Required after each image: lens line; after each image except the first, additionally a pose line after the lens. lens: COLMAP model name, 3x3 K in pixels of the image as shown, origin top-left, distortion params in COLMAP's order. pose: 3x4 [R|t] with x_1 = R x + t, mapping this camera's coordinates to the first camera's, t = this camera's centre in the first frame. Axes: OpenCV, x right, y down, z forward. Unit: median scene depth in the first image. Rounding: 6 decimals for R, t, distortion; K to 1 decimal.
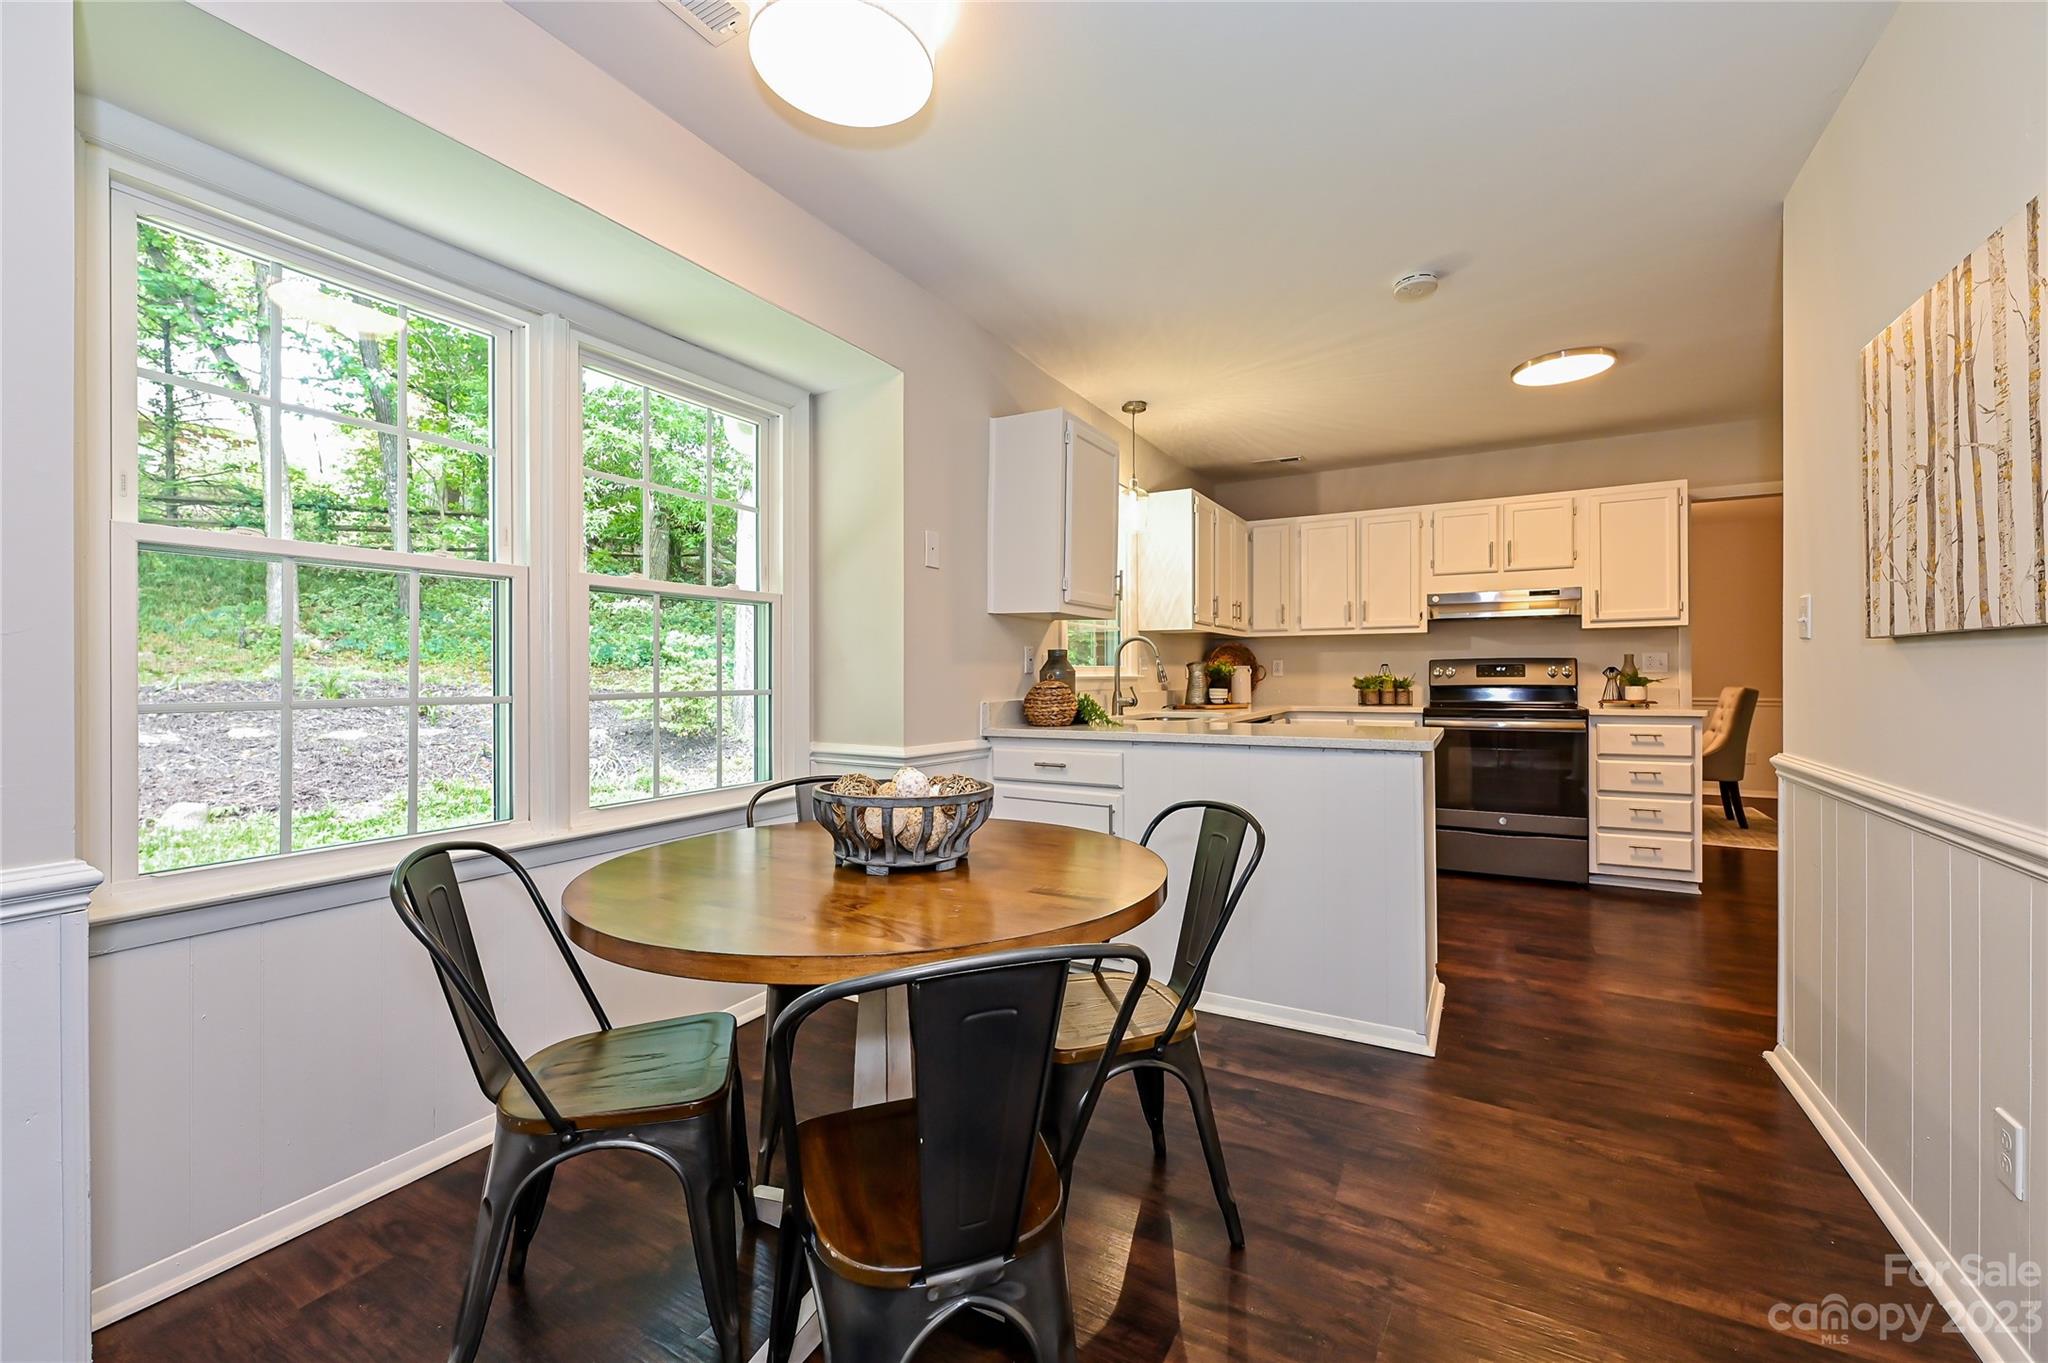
lens RADIAL K [[825.5, 0, 1016.4], [0, 825.5, 667.5], [0, 0, 1]] dist [-0.001127, 0.000261]
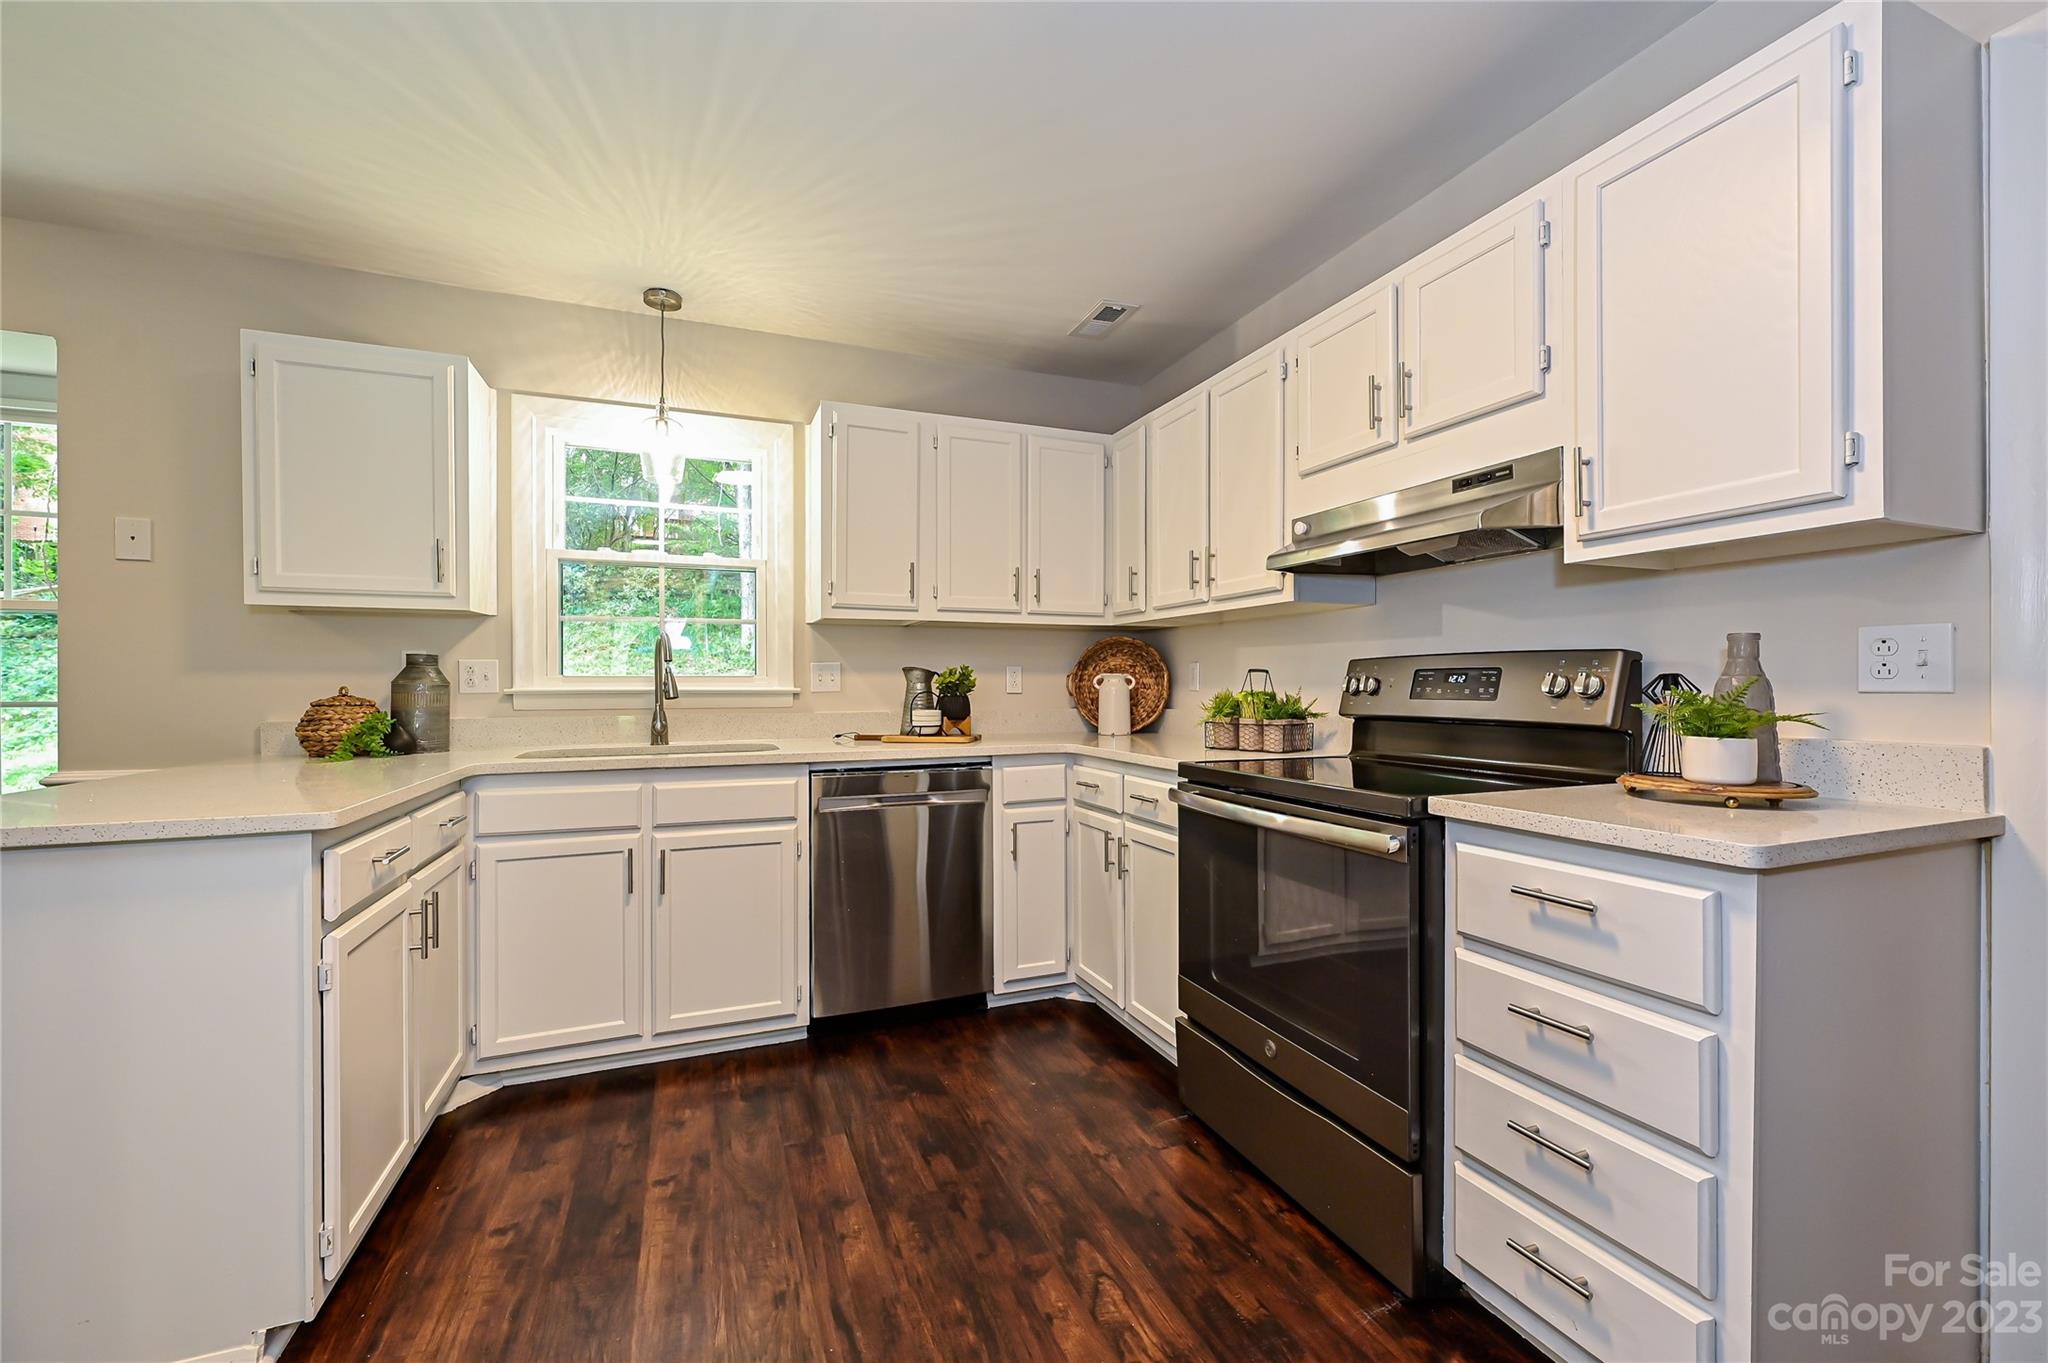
lens RADIAL K [[807.0, 0, 1023.9], [0, 807.0, 685.8], [0, 0, 1]] dist [-0.000316, 0.000005]
pose [[0.781400, 0.007801, -0.623982, 0.708963], [0.000275, 0.999917, 0.012845, 0.000021], [0.624031, -0.010209, 0.781333, 0.578755]]
